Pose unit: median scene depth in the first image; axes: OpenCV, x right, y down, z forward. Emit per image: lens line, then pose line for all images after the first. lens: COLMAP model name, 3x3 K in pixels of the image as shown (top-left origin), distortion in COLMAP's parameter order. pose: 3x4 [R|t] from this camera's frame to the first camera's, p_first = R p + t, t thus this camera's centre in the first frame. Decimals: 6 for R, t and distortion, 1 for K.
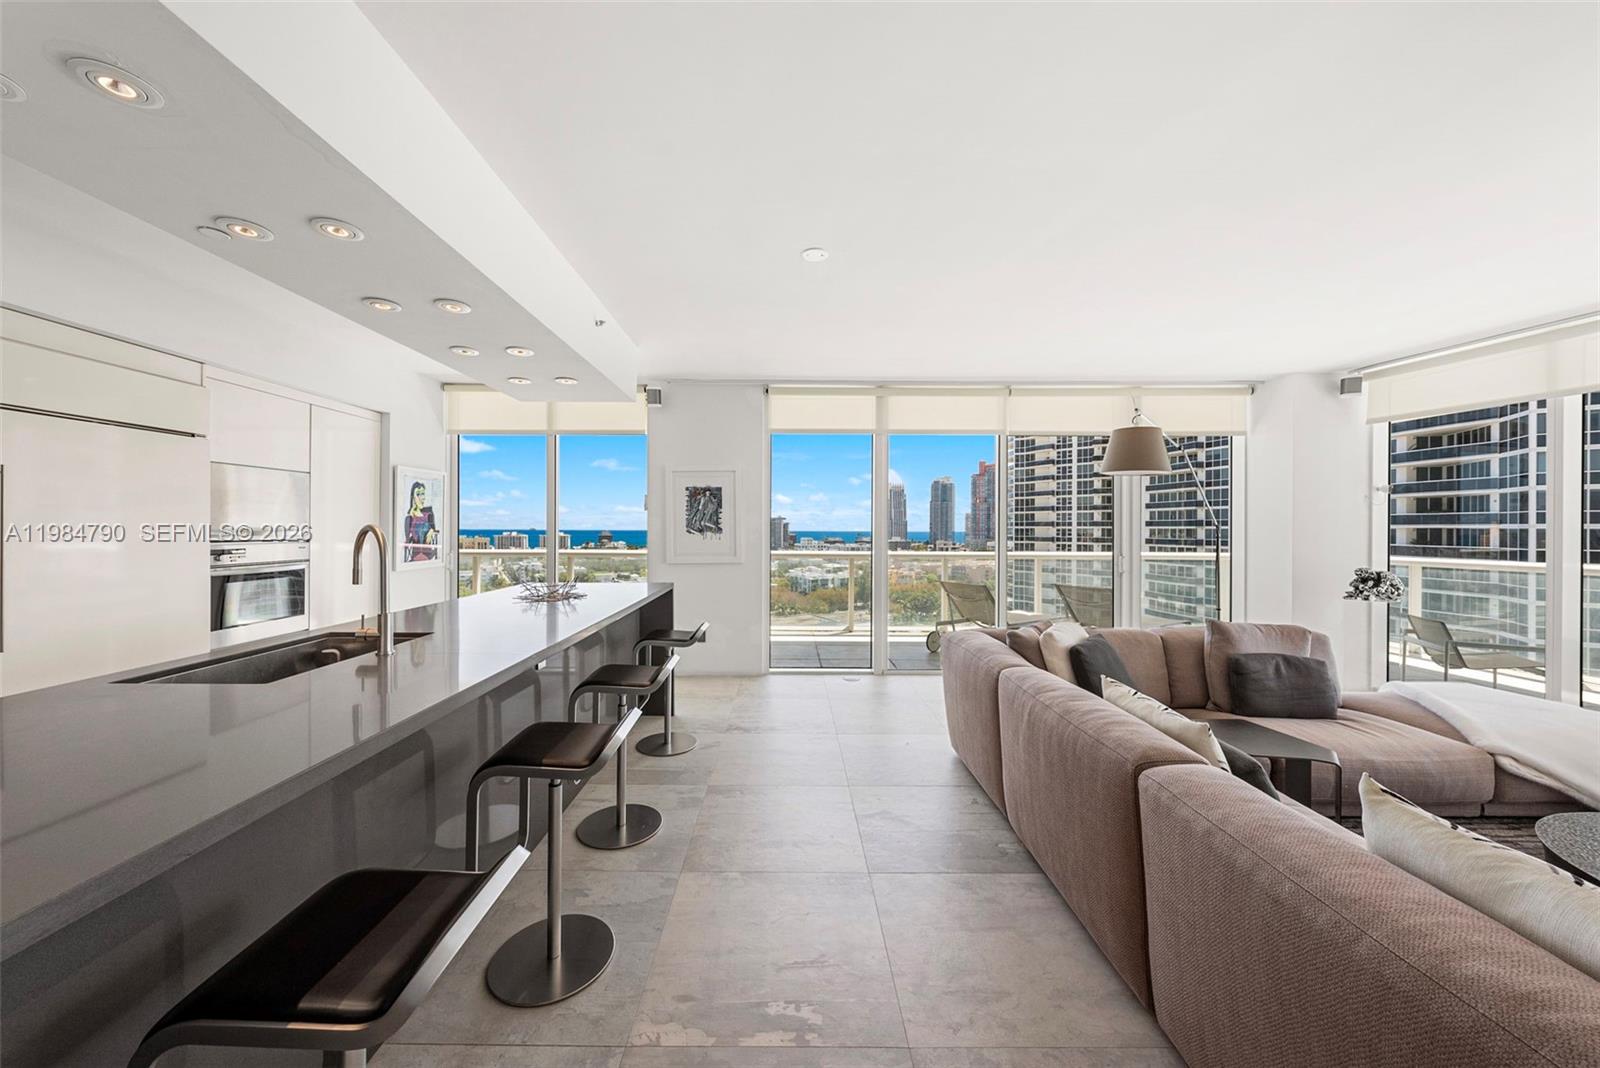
lens RADIAL K [[555.7, 0, 788.7], [0, 555.7, 528.9], [0, 0, 1]] dist [-0.003279, 0.000145]
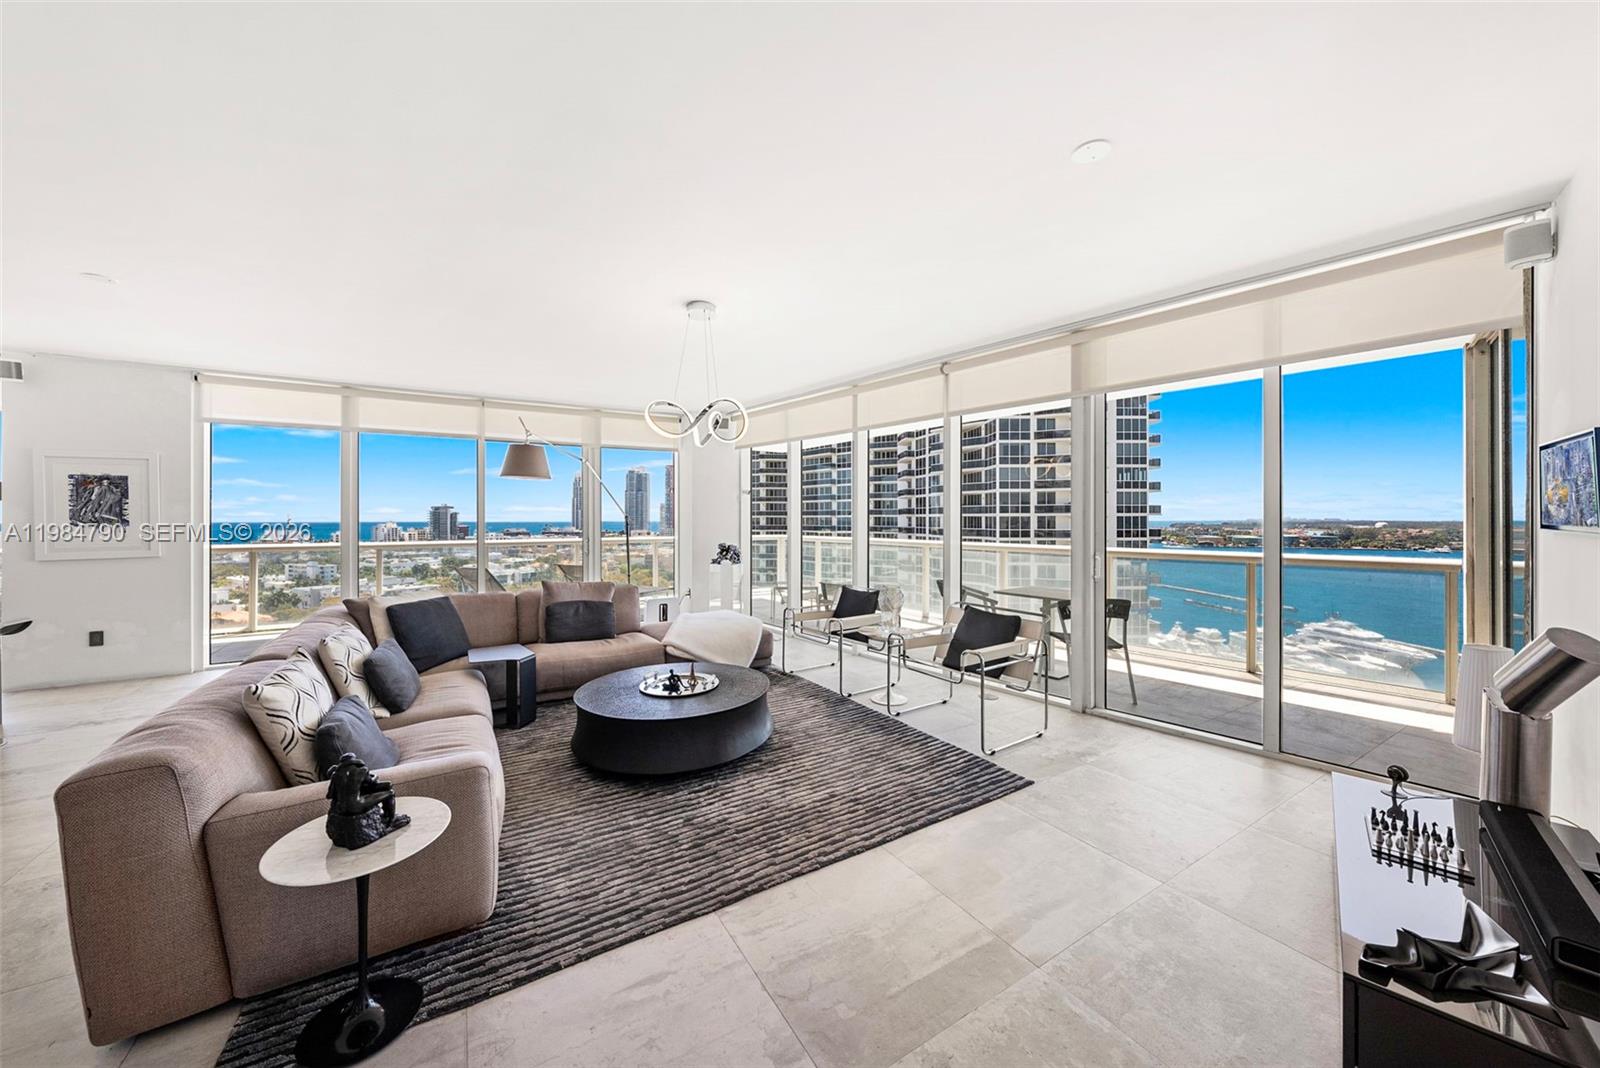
lens RADIAL K [[555.7, 0, 796.2], [0, 555.7, 520.6], [0, 0, 1]] dist [-0.003279, 0.000145]
pose [[0.856045, -0.007571, 0.516845, 0.044741], [0.005645, 0.999970, 0.005299, 0.000028], [-0.516870, -0.001618, 0.856062, -0.045765]]
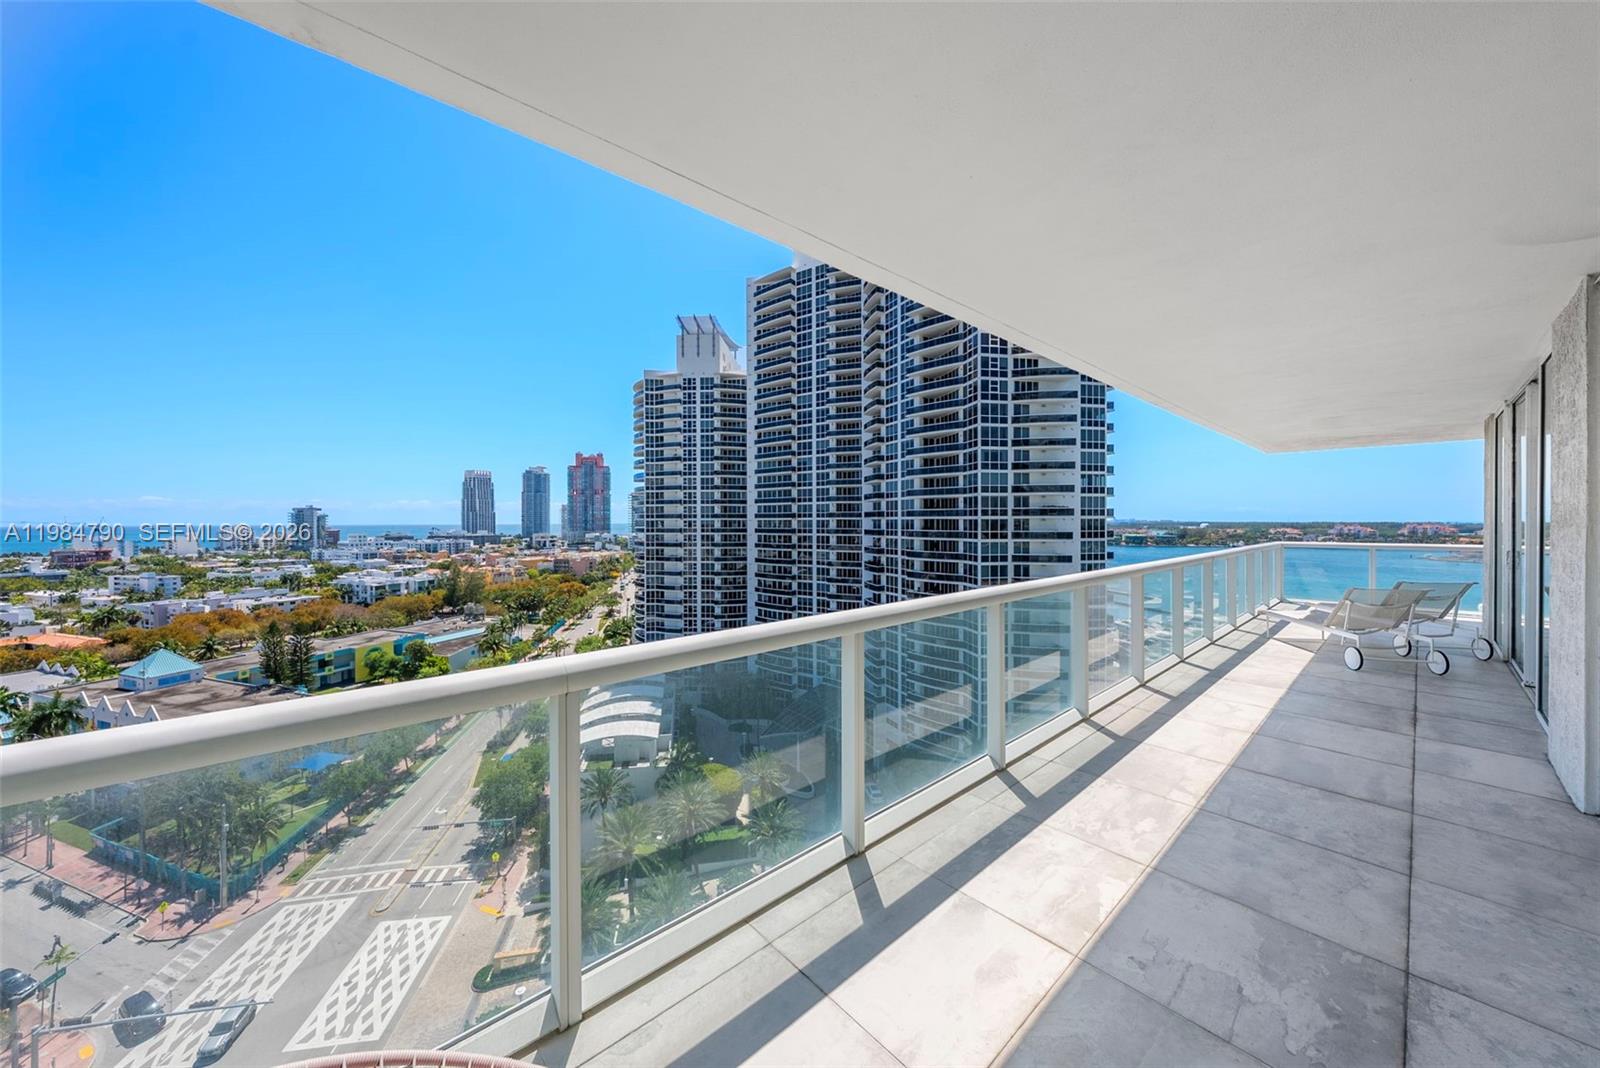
lens RADIAL K [[547.9, 0, 781.4], [0, 547.9, 523.3], [0, 0, 1]] dist [-0.003231, 0.001025]
pose [[0.759413, -0.010000, 0.650532, -0.155580], [0.006939, 0.999949, 0.007270, -0.003675], [-0.650572, -0.001007, 0.759444, 0.140700]]
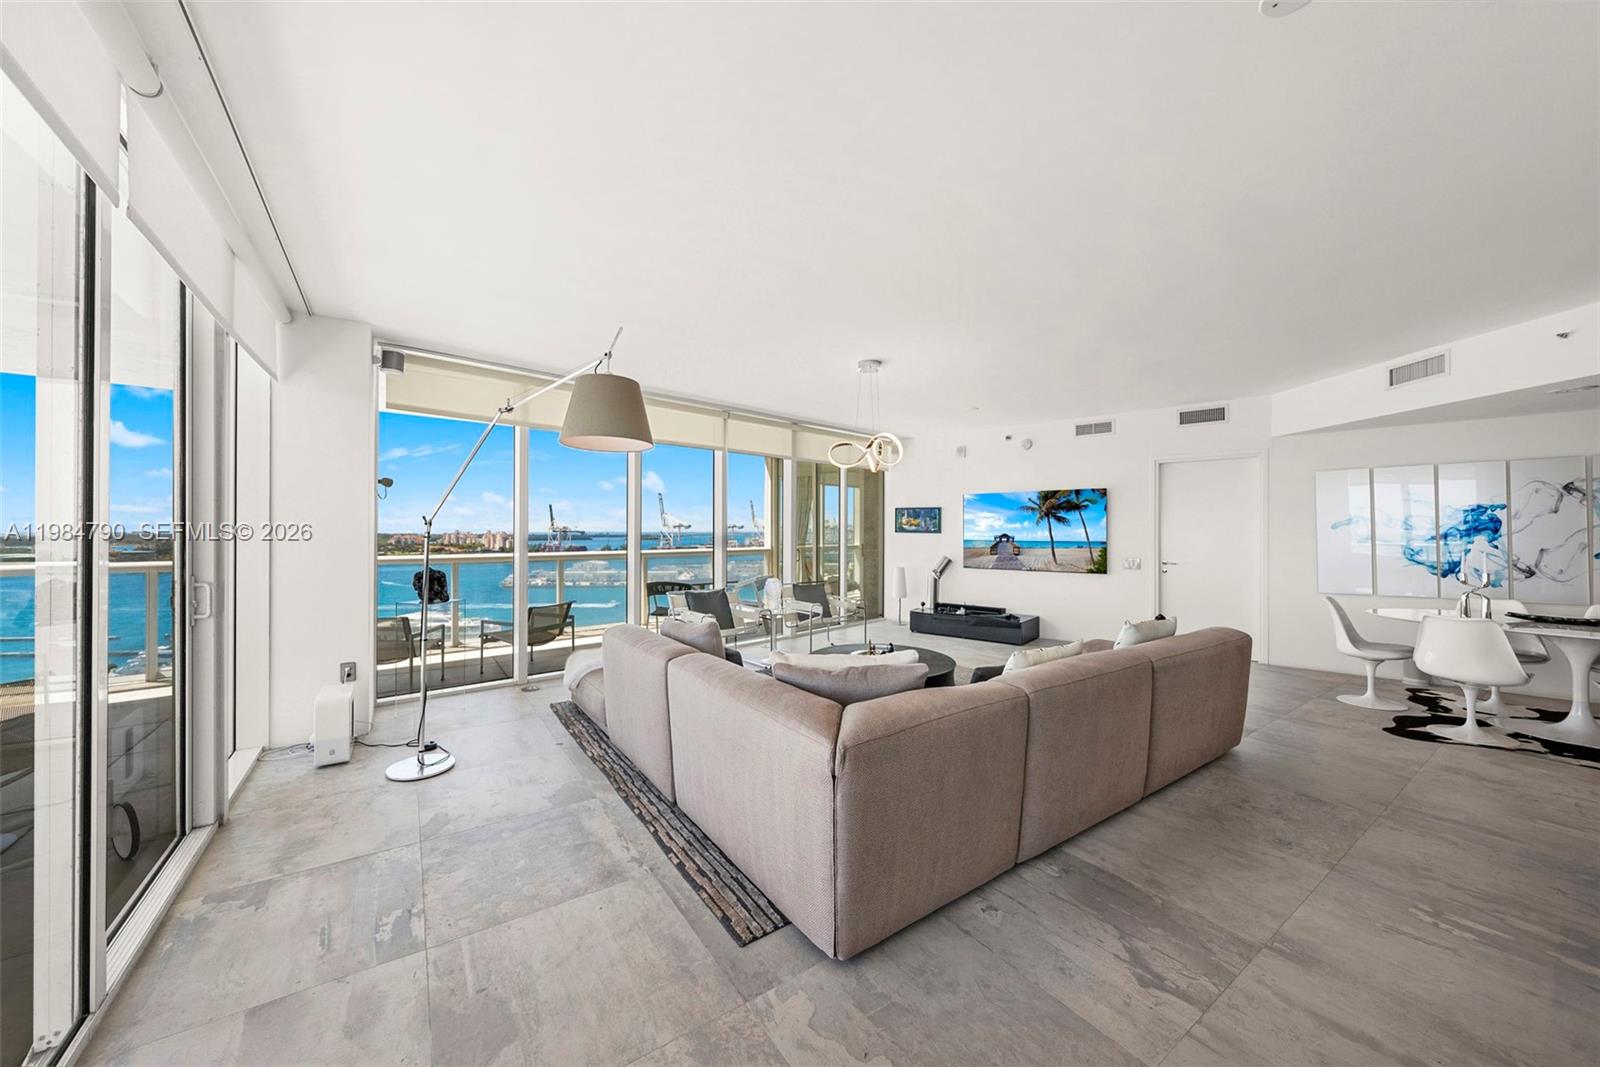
lens RADIAL K [[555.7, 0, 794.9], [0, 555.7, 532.3], [0, 0, 1]] dist [-0.003279, 0.000145]
pose [[-0.567316, -0.005811, 0.823480, -0.006965], [-0.001699, 0.999981, 0.005887, 0.000557], [-0.823498, 0.001941, -0.567315, 0.111276]]
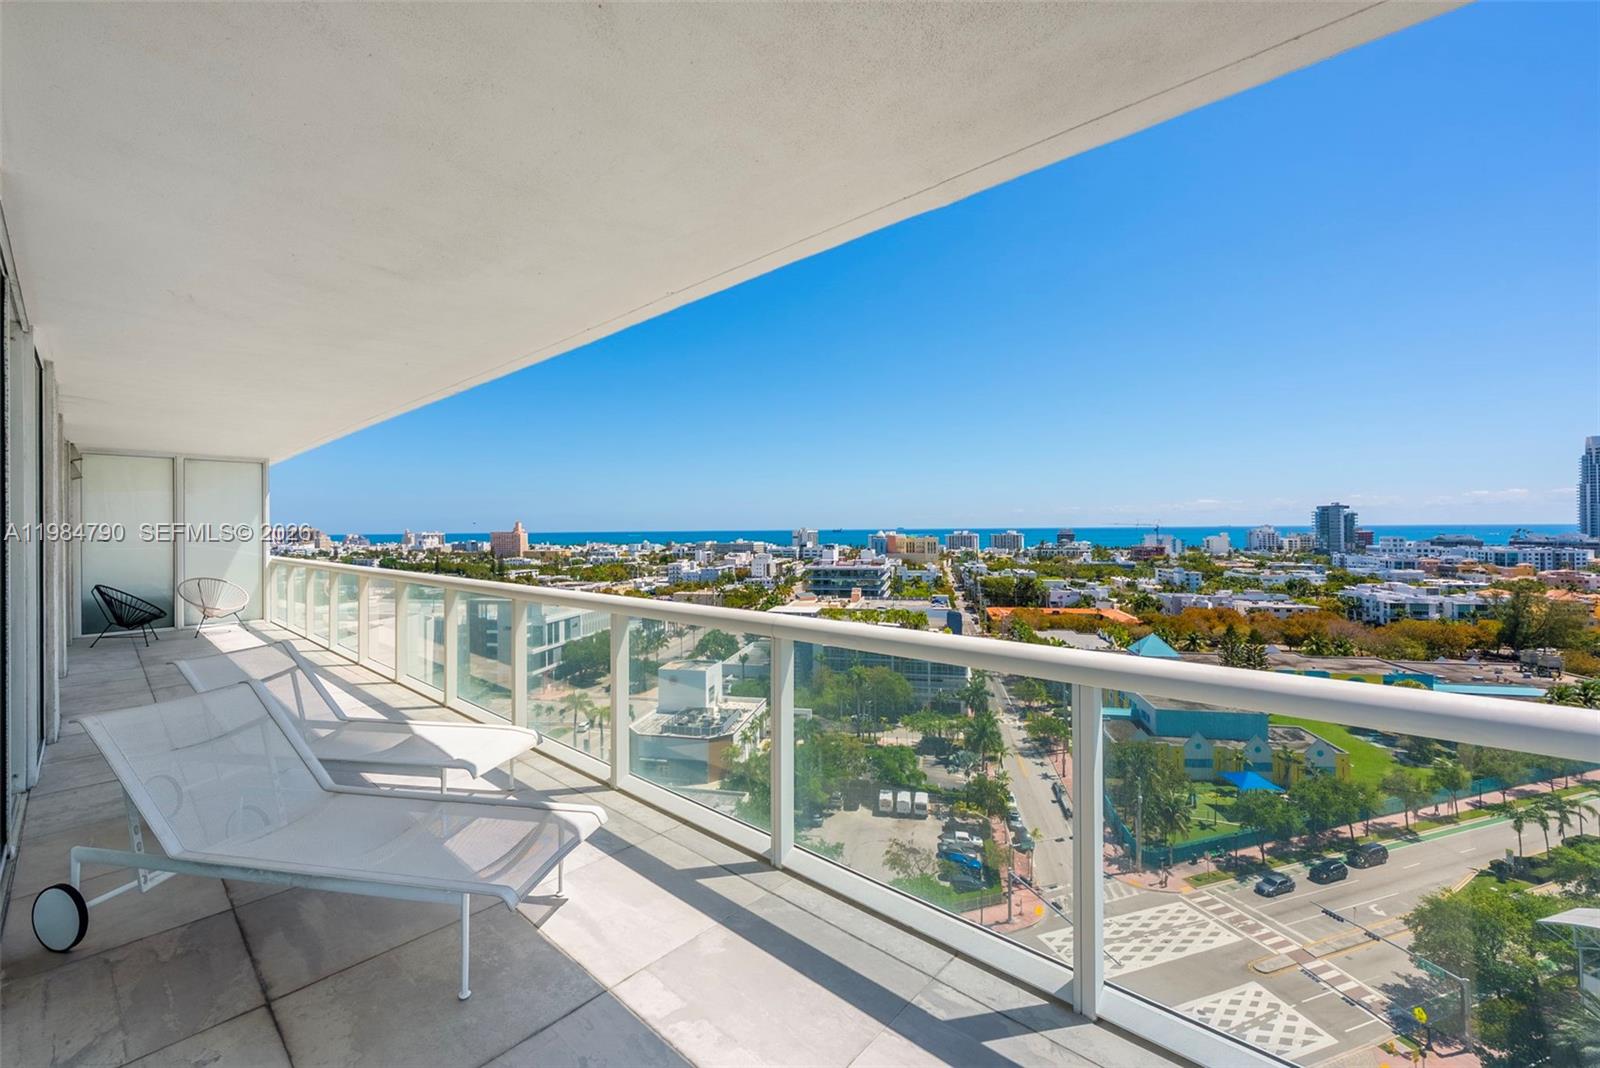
lens RADIAL K [[647.9, 0, 796.0], [0, 647.9, 529.5], [0, 0, 1]] dist [-0.002052, 0.001181]
pose [[0.746048, -0.009092, -0.665830, 0.159285], [0.011785, 0.999930, -0.000450, 0.009186], [0.665788, -0.007511, 0.746103, 0.133659]]
